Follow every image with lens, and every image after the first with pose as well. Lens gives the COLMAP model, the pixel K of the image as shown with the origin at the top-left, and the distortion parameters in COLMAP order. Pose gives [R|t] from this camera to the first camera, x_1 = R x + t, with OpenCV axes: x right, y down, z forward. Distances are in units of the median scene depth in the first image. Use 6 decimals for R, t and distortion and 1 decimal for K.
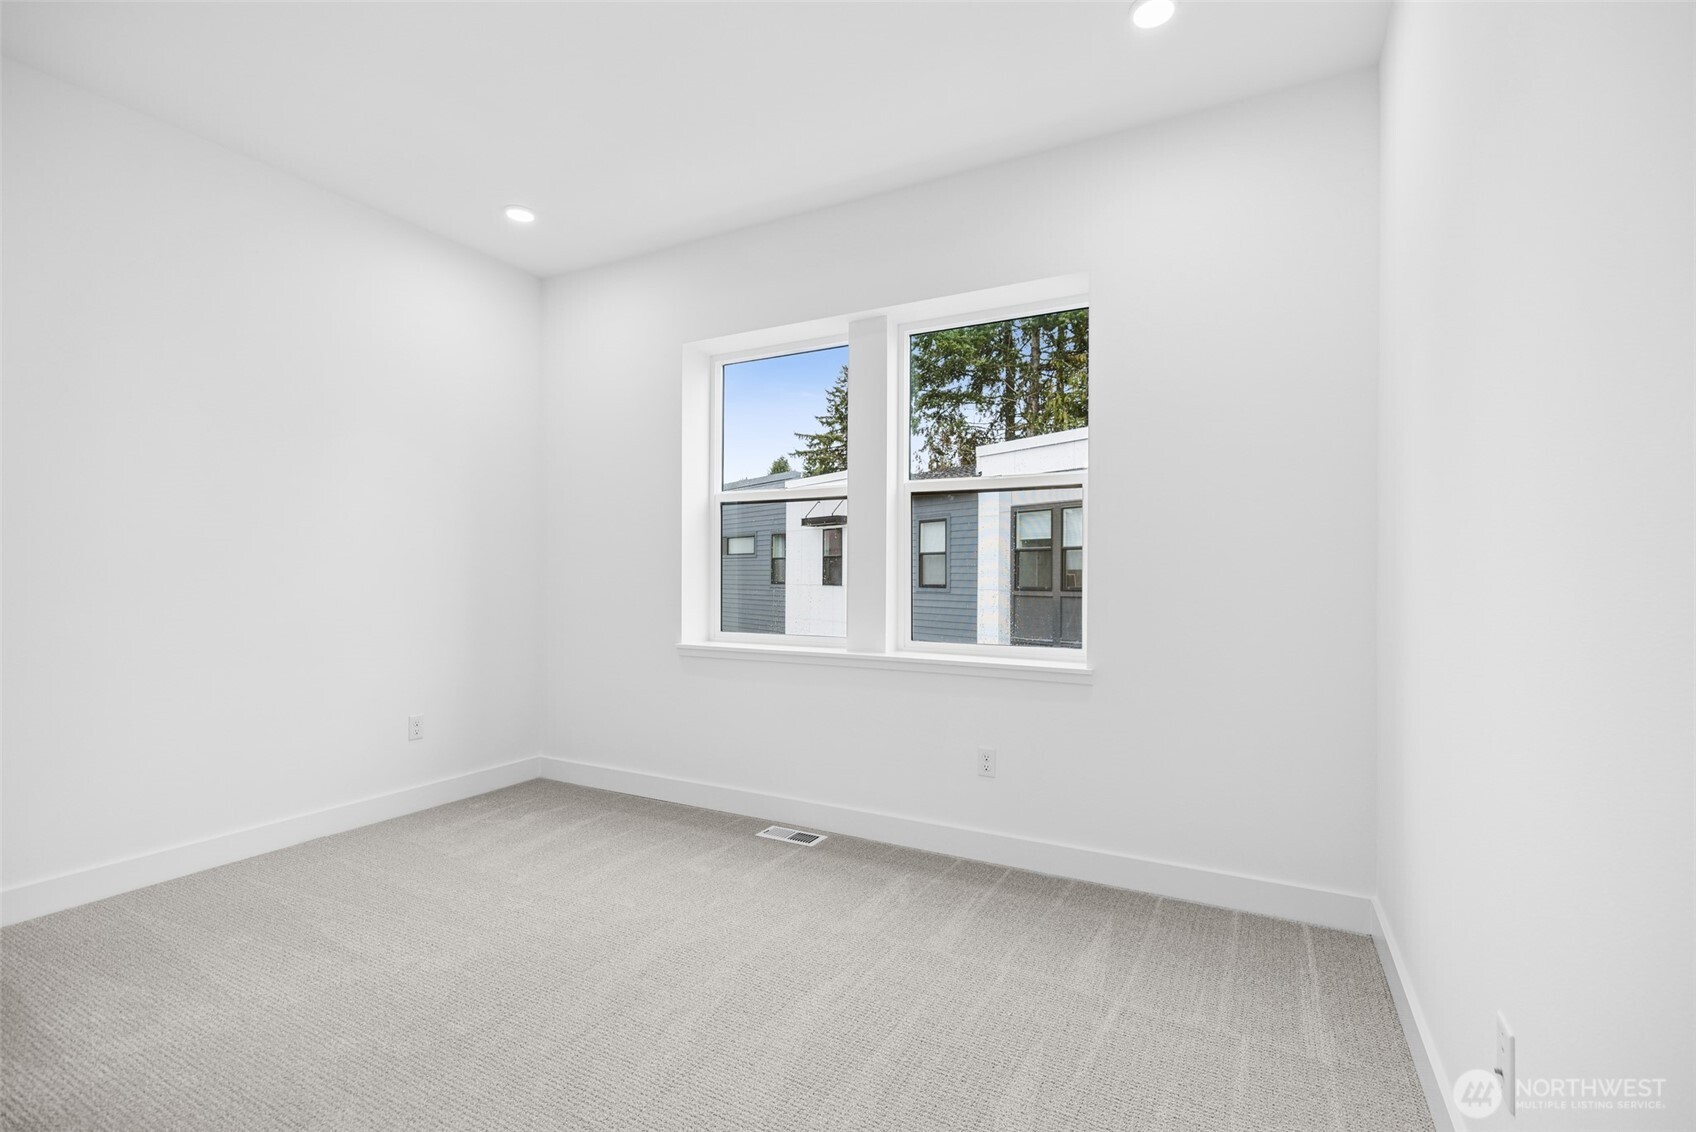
lens RADIAL K [[833.7, 0, 853.9], [0, 833.7, 579.3], [0, 0, 1]] dist [0.001646, 0.000187]
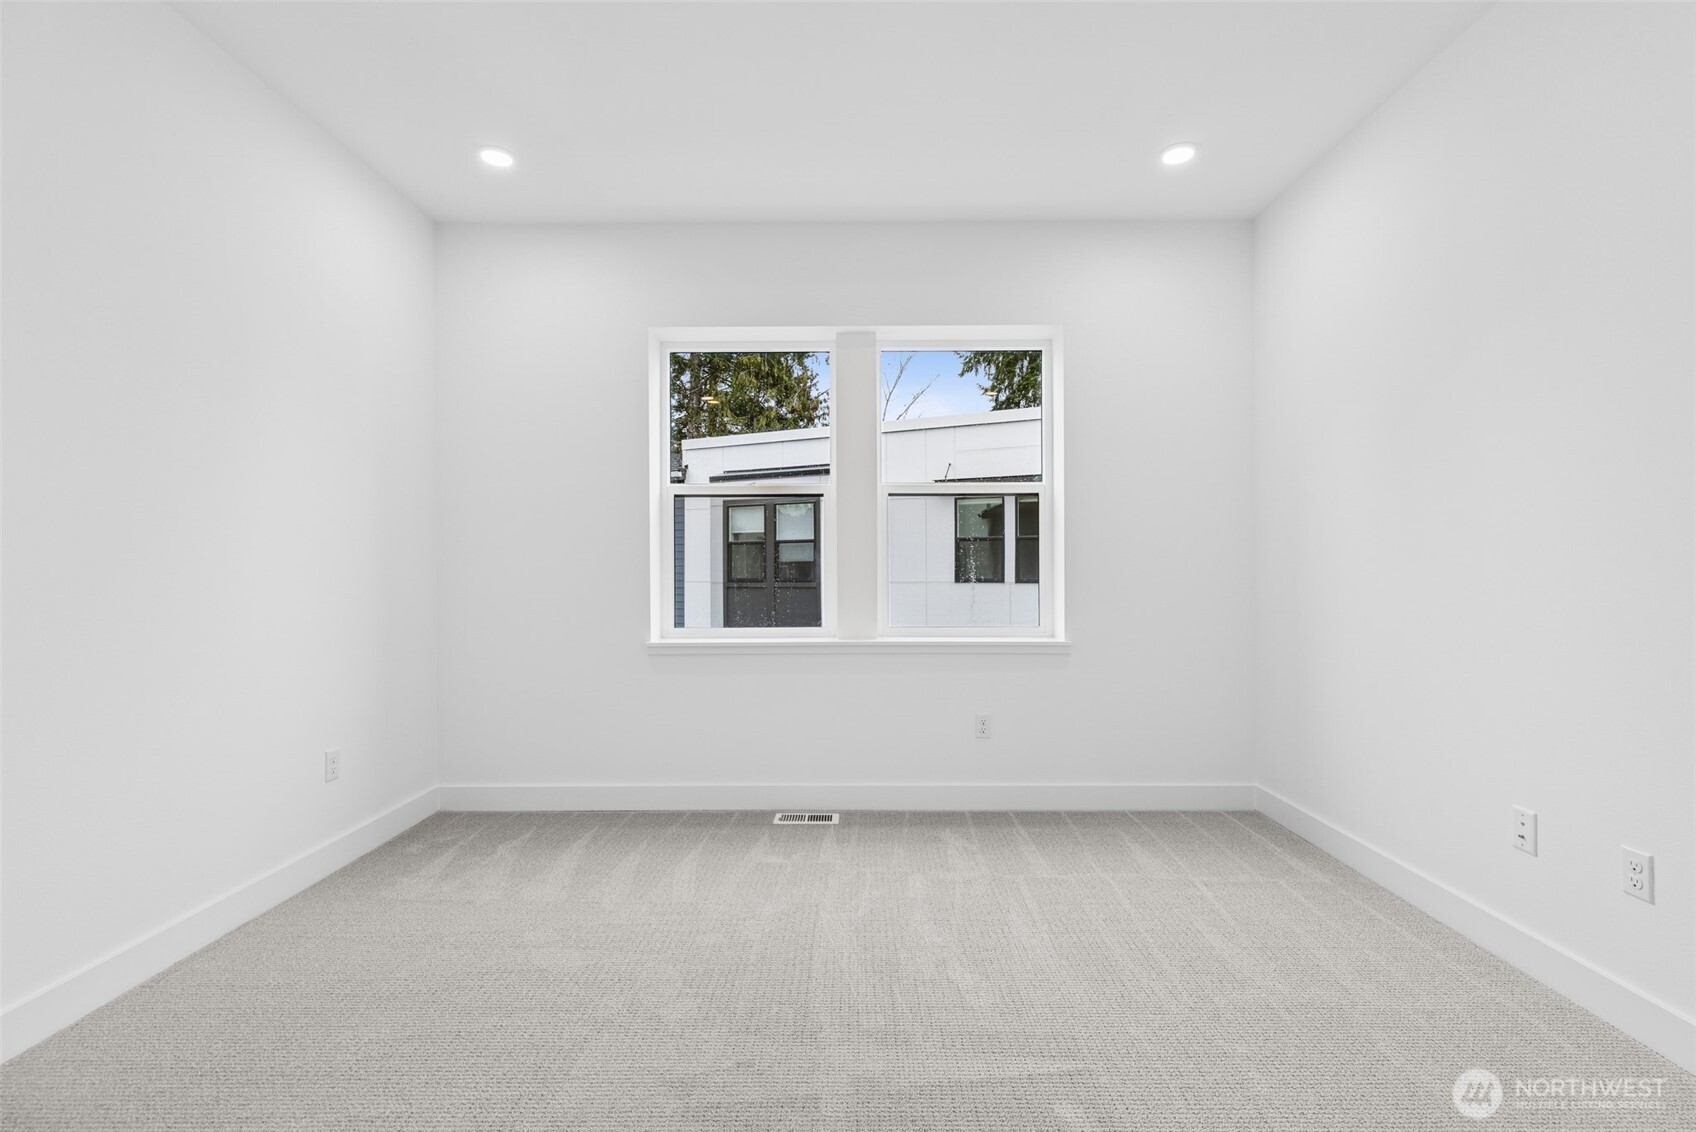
lens RADIAL K [[833.7, 0, 876.8], [0, 833.7, 568.0], [0, 0, 1]] dist [0.001646, 0.000187]
pose [[0.861623, -0.009315, 0.507464, -0.504603], [0.011194, 0.999937, -0.000651, -0.004159], [-0.507426, 0.006241, 0.861673, 0.052056]]
